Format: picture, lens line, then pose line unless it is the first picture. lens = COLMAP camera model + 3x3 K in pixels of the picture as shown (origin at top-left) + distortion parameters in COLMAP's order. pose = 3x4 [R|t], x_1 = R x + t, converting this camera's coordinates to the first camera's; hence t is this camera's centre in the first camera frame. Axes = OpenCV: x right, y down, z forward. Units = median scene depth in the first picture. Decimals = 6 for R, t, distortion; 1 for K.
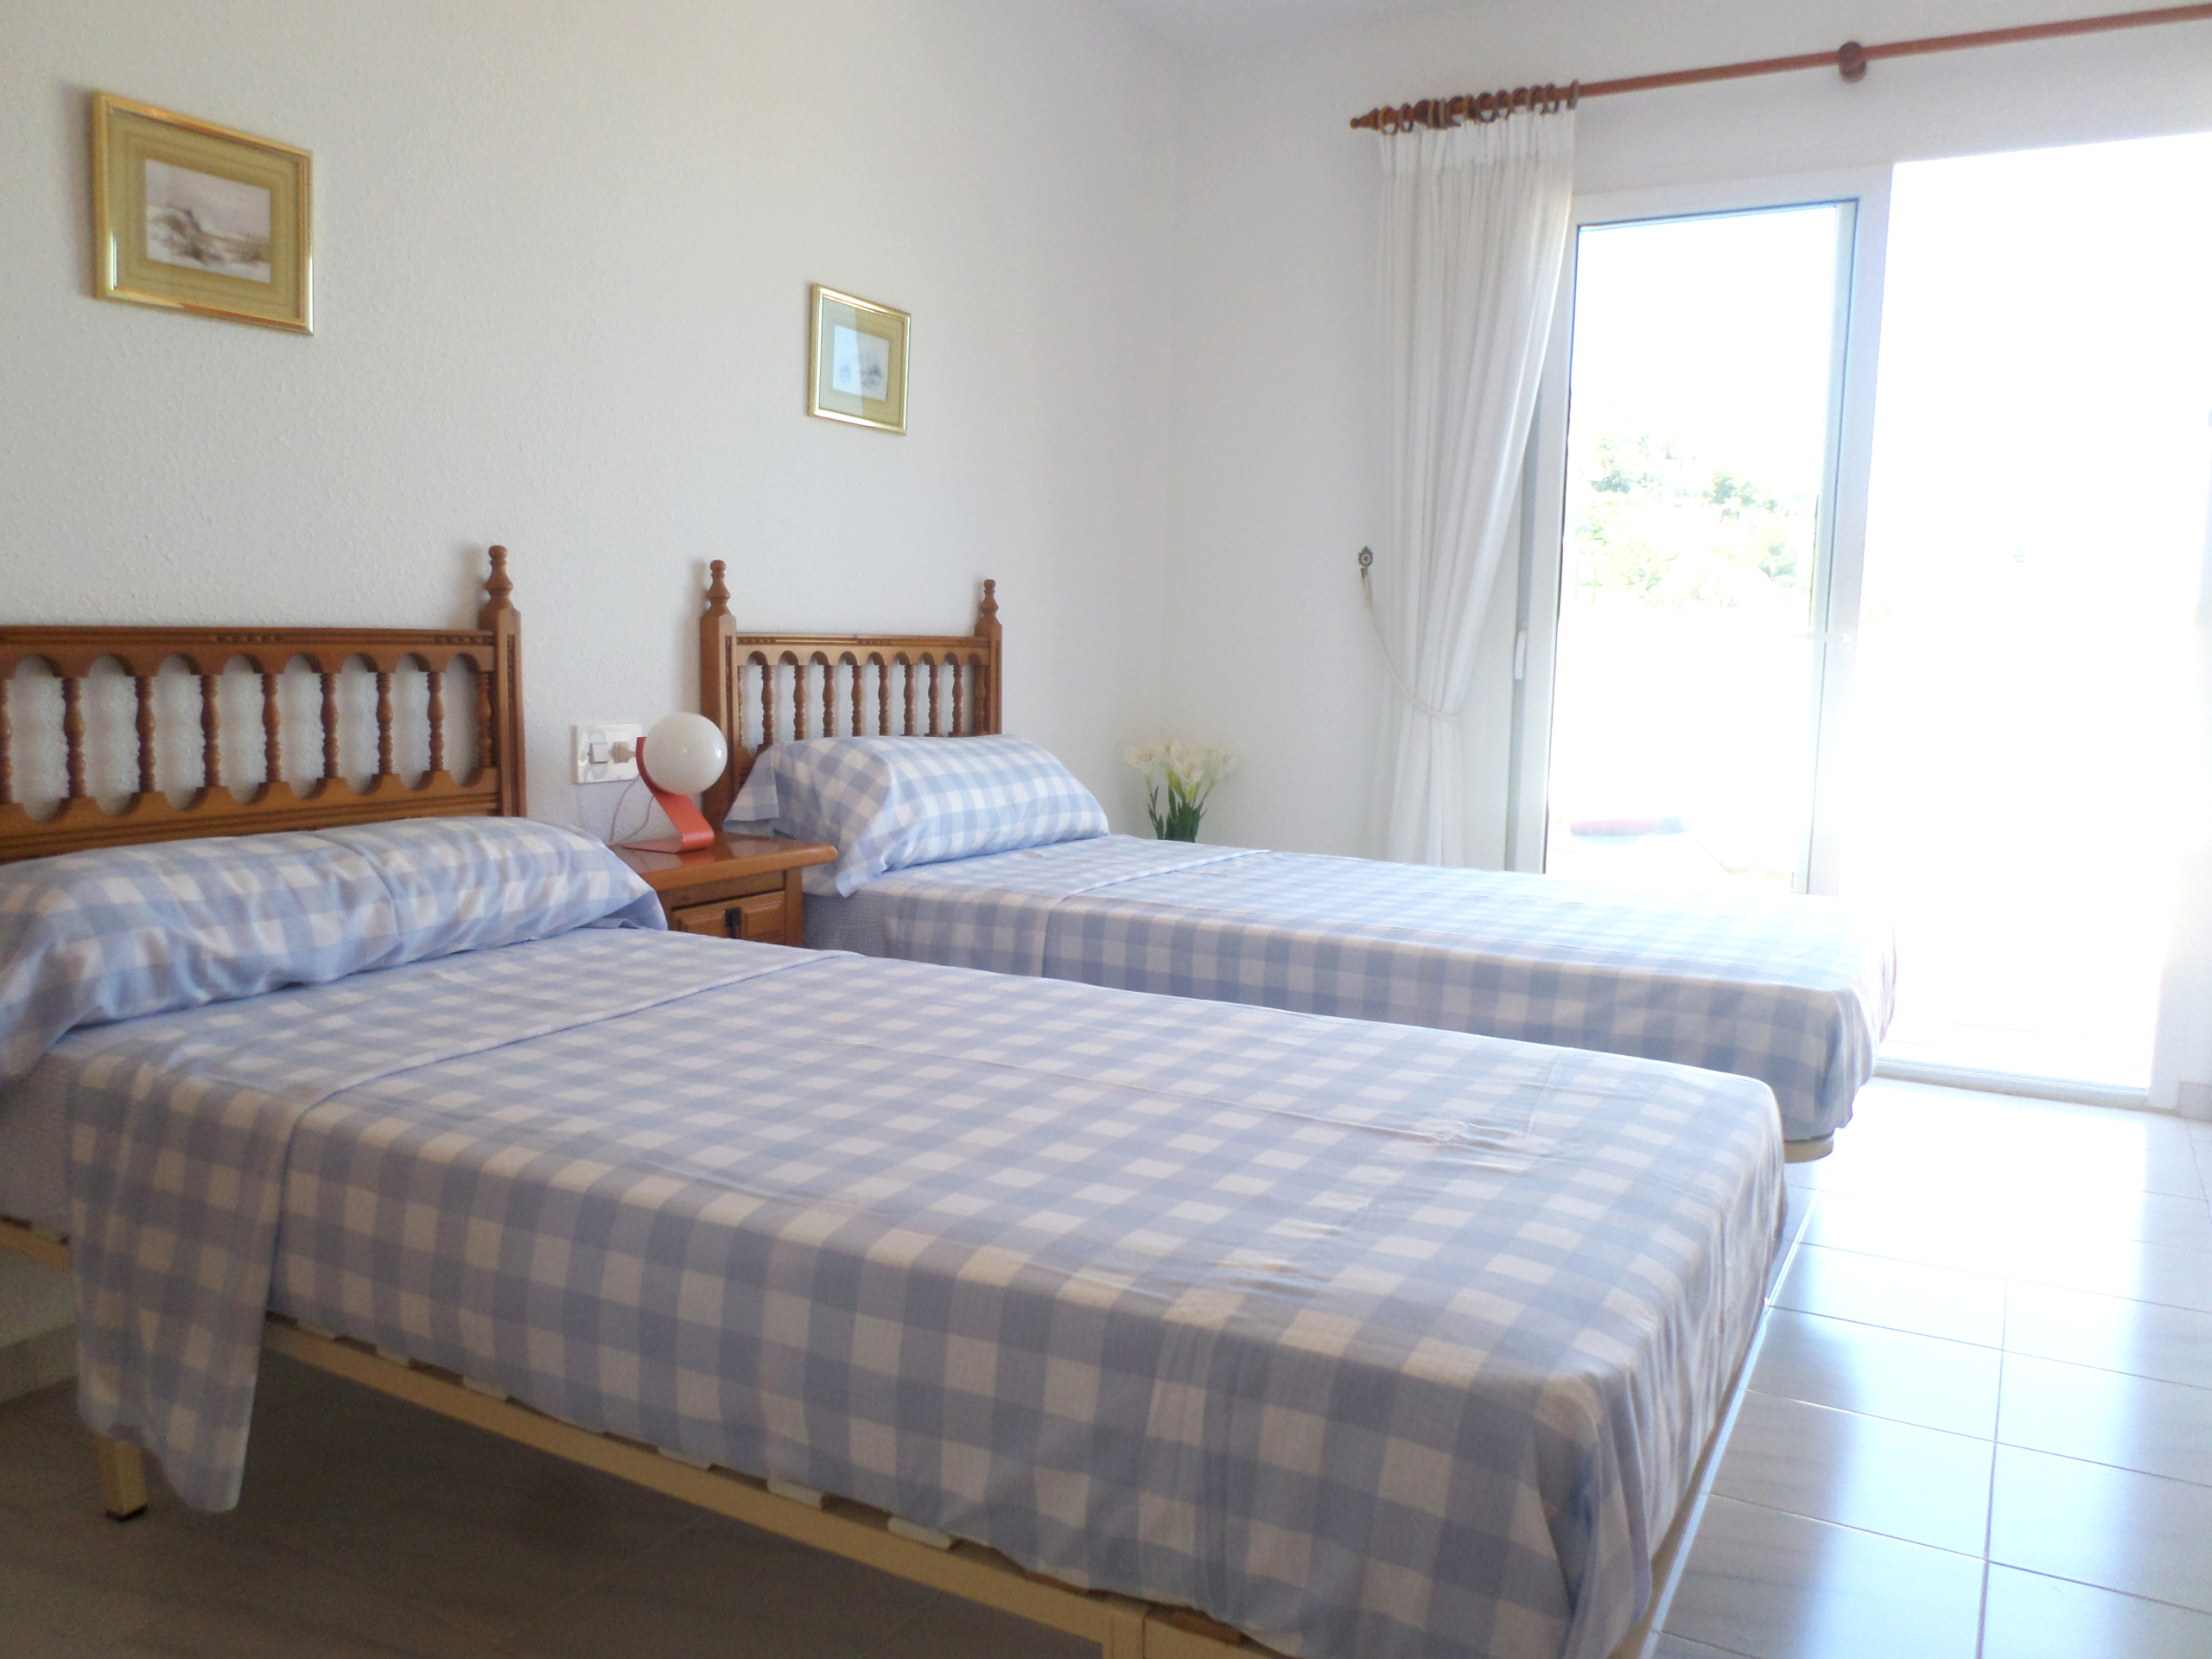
lens RADIAL K [[1670.7, 0, 1107.5], [0, 1670.7, 843.2], [0, 0, 1]] dist [-0.037427, 0.007298]
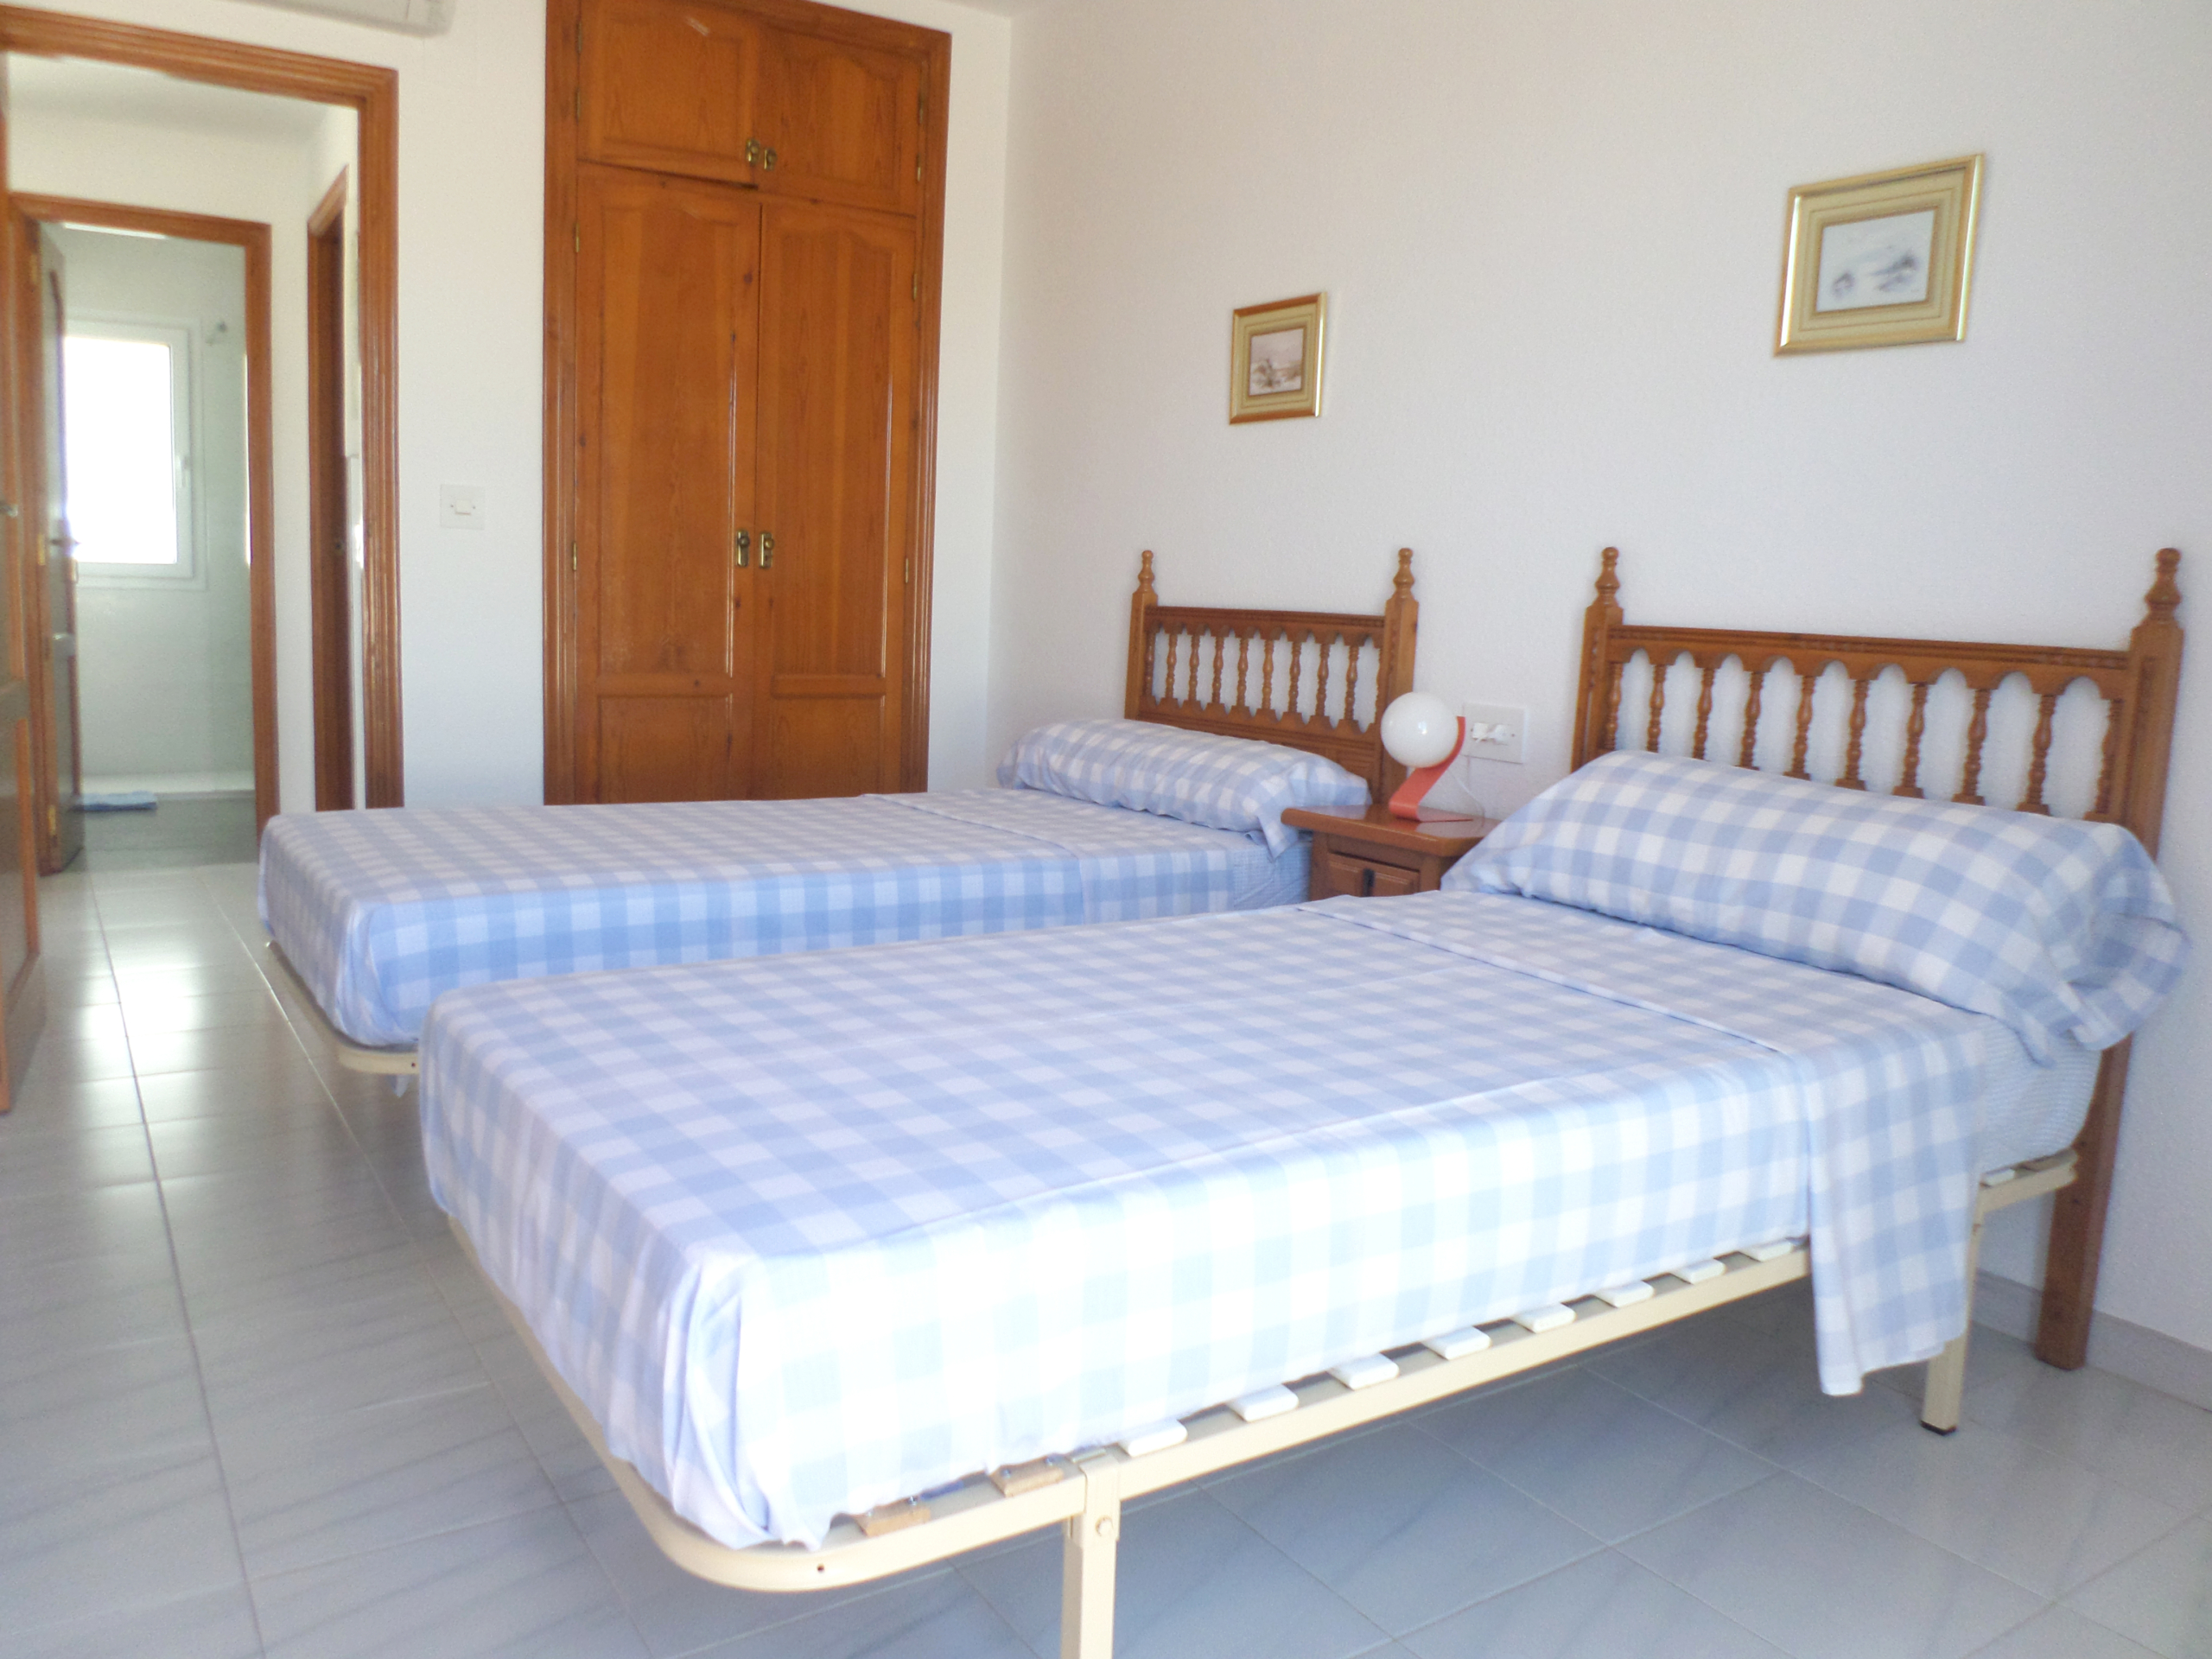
lens RADIAL K [[1670.7, 0, 1108.0], [0, 1670.7, 824.4], [0, 0, 1]] dist [-0.037427, 0.007298]
pose [[-0.465740, 0.082739, -0.881045, 0.780025], [-0.155839, 0.972391, 0.173697, -0.145940], [0.871092, 0.218199, -0.439987, 1.277667]]
